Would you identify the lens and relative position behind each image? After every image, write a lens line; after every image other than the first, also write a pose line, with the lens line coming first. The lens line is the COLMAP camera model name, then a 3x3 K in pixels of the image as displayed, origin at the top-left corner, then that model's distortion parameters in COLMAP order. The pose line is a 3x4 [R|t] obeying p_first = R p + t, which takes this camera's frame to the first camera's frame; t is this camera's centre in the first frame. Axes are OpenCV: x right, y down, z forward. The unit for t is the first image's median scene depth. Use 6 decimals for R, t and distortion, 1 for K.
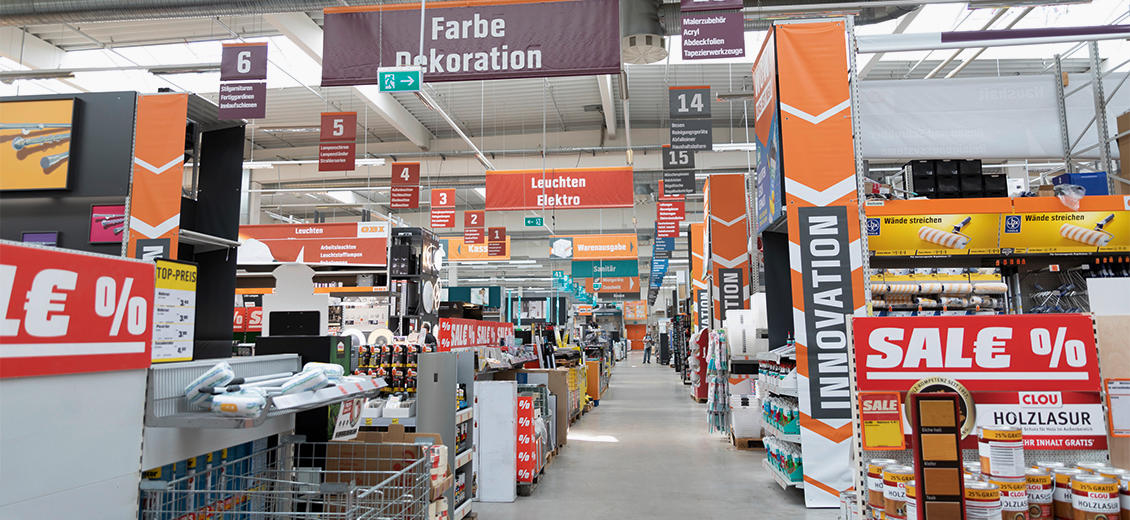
lens RADIAL K [[760.4, 0, 564.7], [0, 760.4, 259.9], [0, 0, 1]] dist [-0.004866, -0.000909]
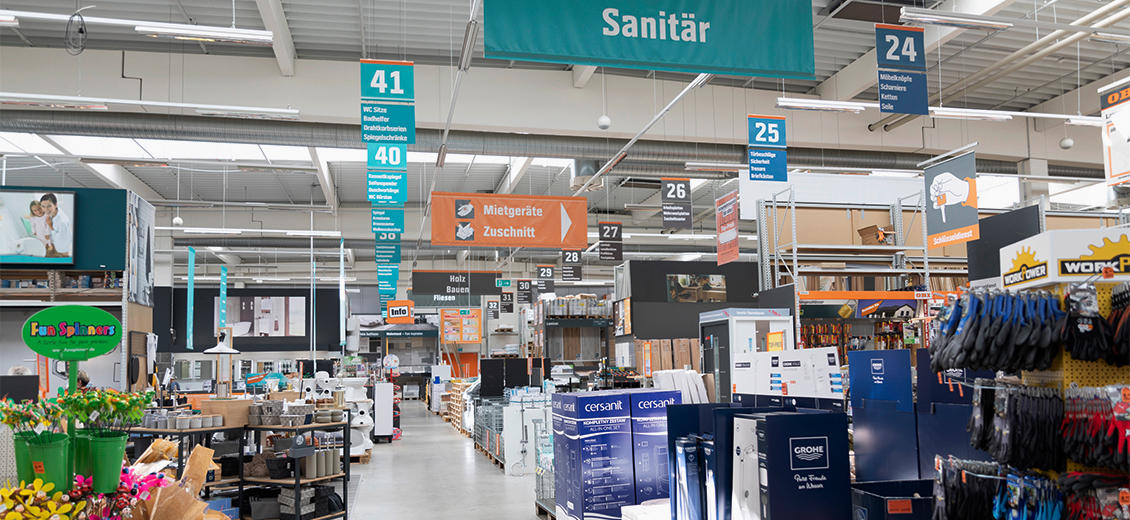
lens RADIAL K [[760.4, 0, 566.1], [0, 760.4, 260.8], [0, 0, 1]] dist [-0.004866, -0.000909]
pose [[0.947295, 0.032373, 0.318722, -0.017787], [-0.017874, 0.998672, -0.048312, 0.051786], [-0.319863, 0.040068, 0.946616, 0.531876]]
